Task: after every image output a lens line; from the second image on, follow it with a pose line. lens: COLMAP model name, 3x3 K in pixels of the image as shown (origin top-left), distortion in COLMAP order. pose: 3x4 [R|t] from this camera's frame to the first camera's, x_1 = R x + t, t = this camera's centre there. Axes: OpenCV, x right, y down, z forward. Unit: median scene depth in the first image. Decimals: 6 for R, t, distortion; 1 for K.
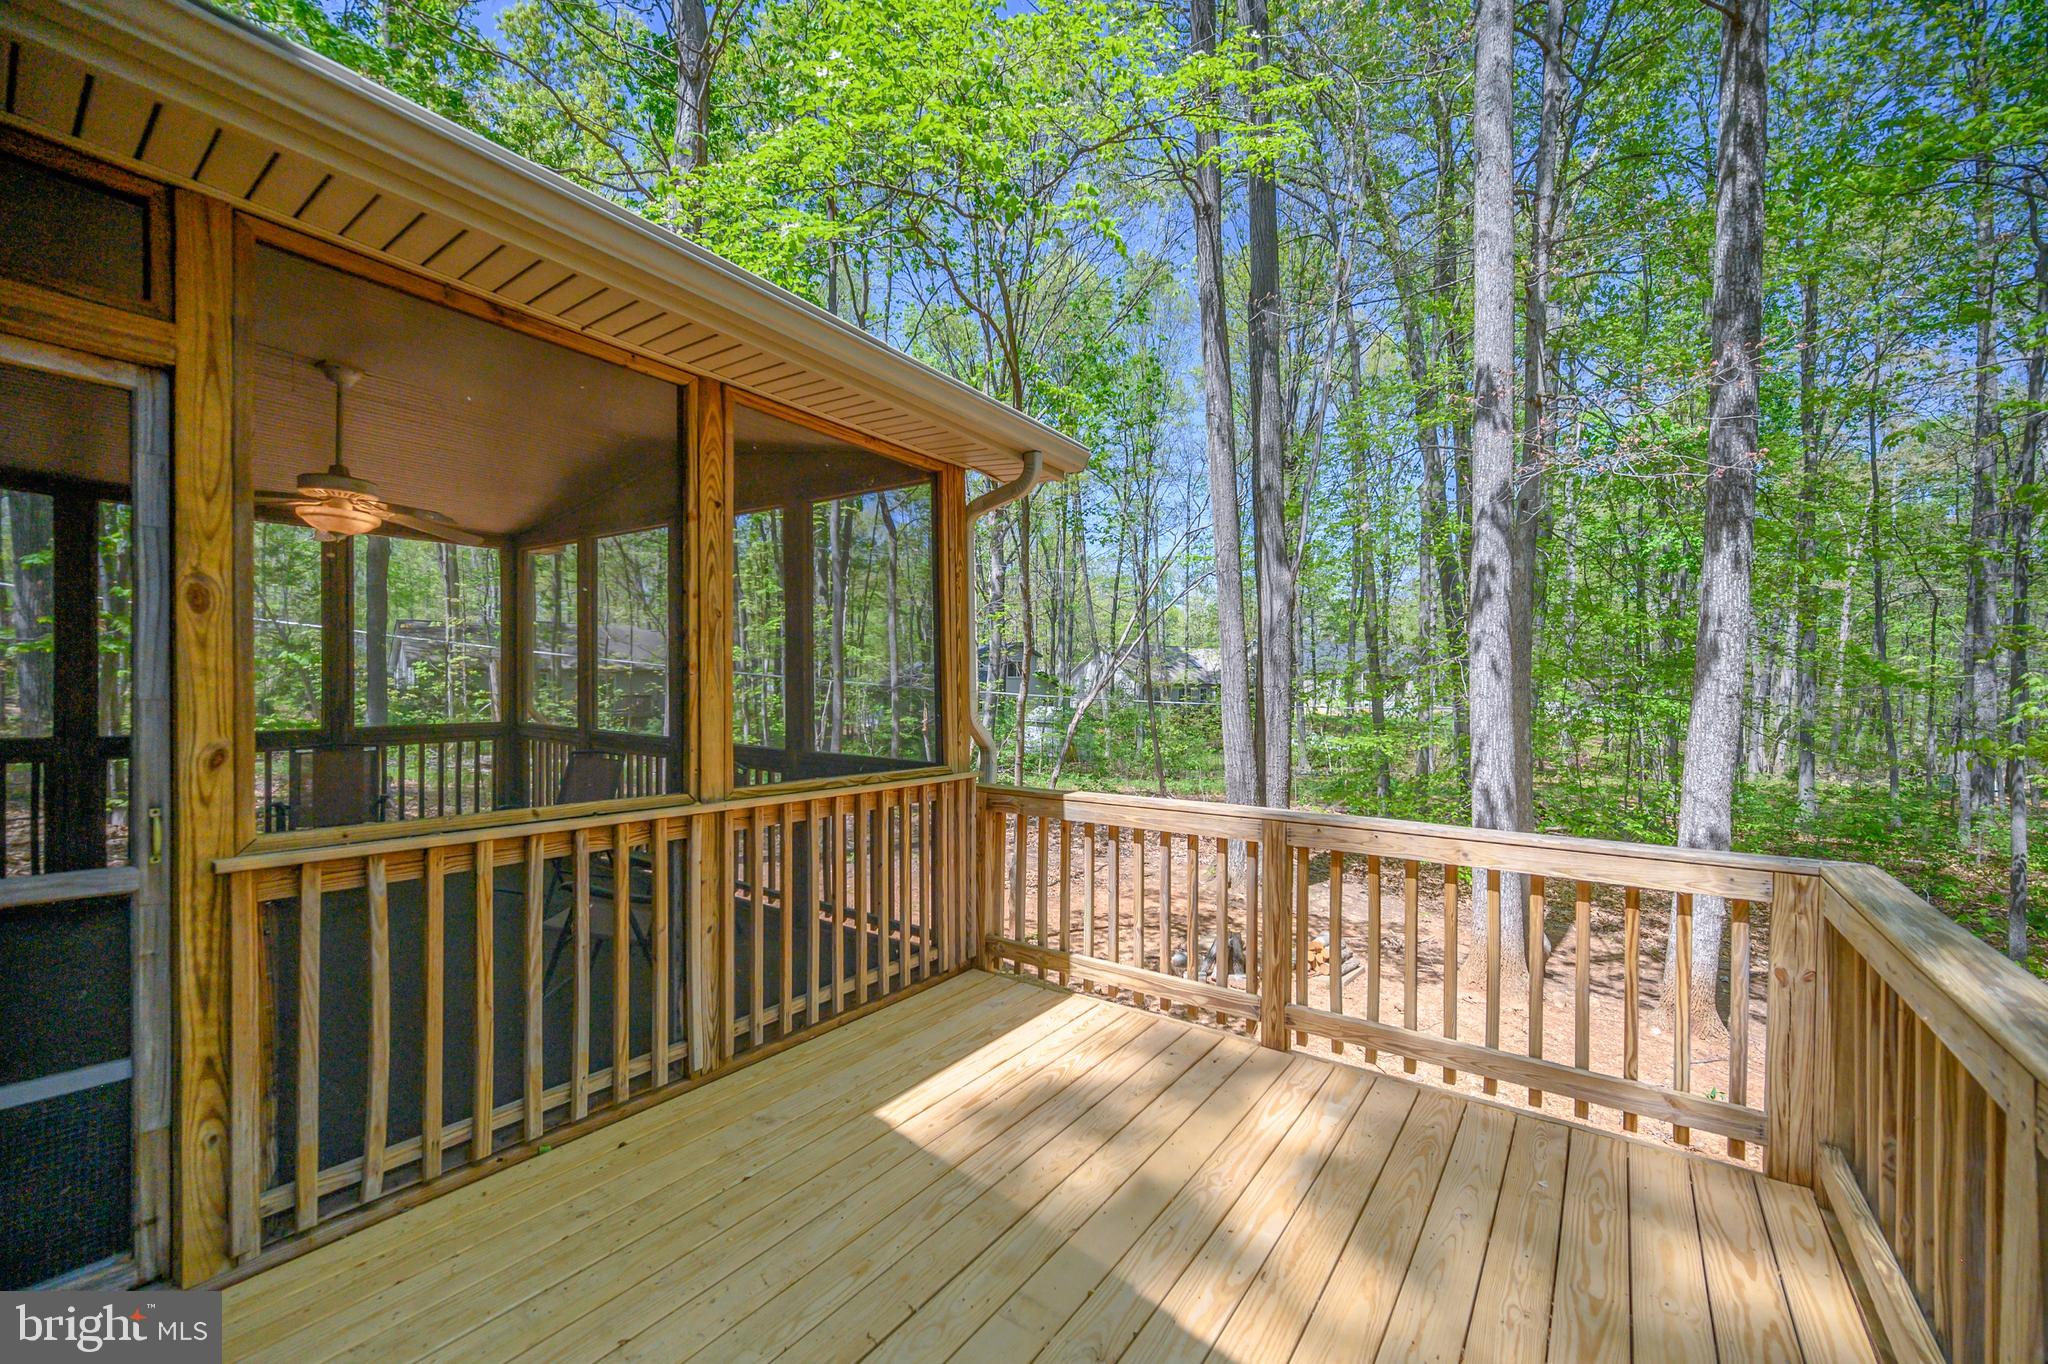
lens RADIAL K [[810.5, 0, 1028.8], [0, 810.5, 663.9], [0, 0, 1]] dist [-0.000206, -0.000242]
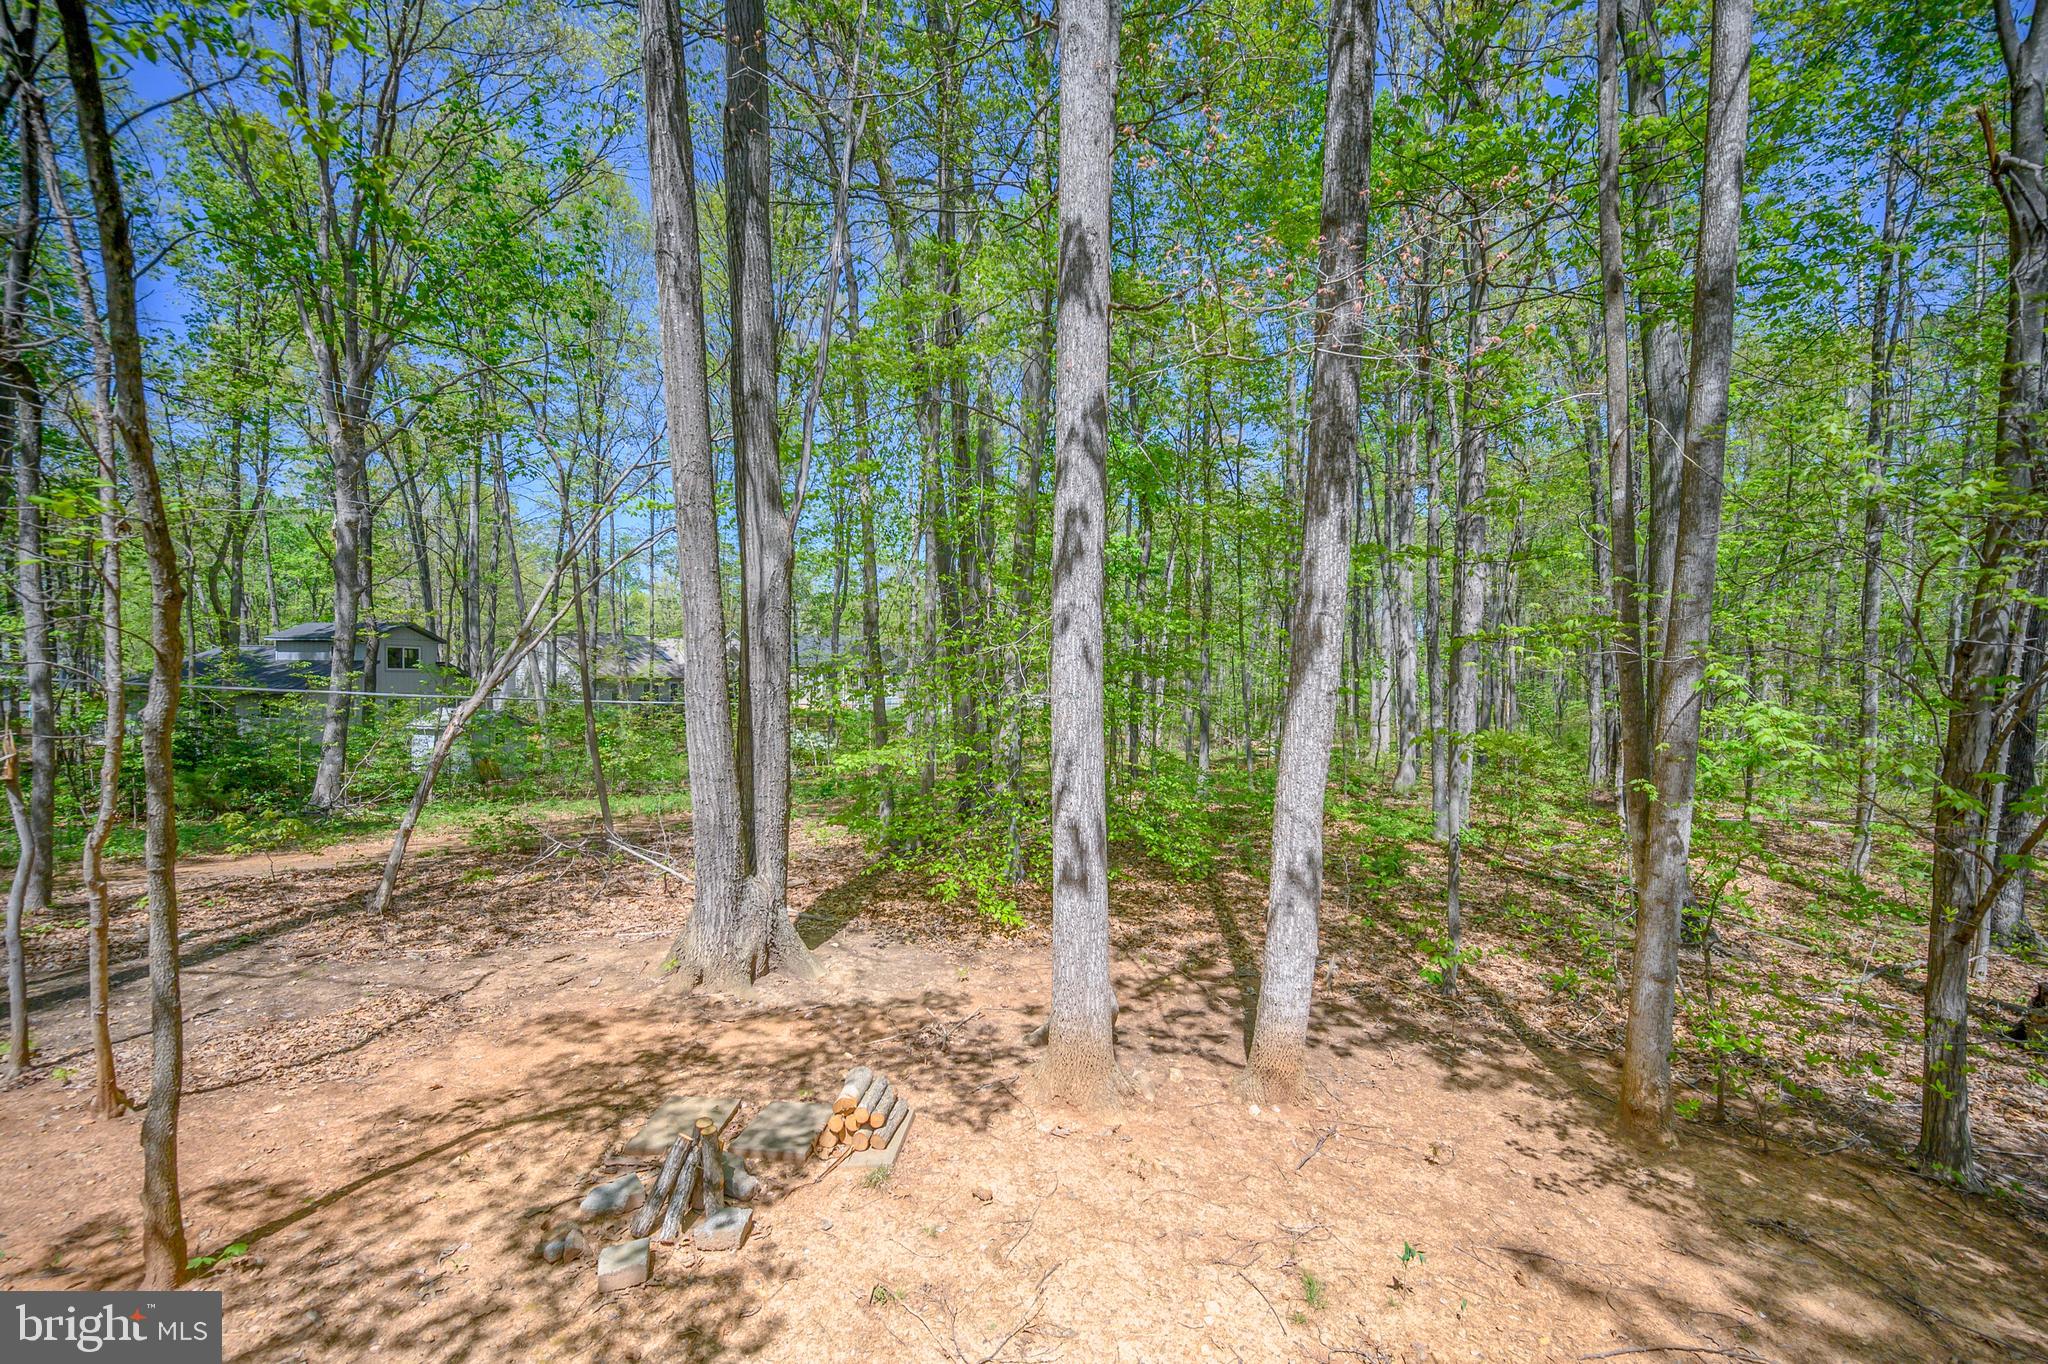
lens RADIAL K [[788.3, 0, 1033.7], [0, 788.3, 711.1], [0, 0, 1]] dist [-0.002016, -0.000157]
pose [[0.804661, -0.023495, 0.593270, 0.121275], [-0.015509, 0.998044, 0.060561, 0.011952], [-0.593532, -0.057932, 0.802723, 0.452724]]
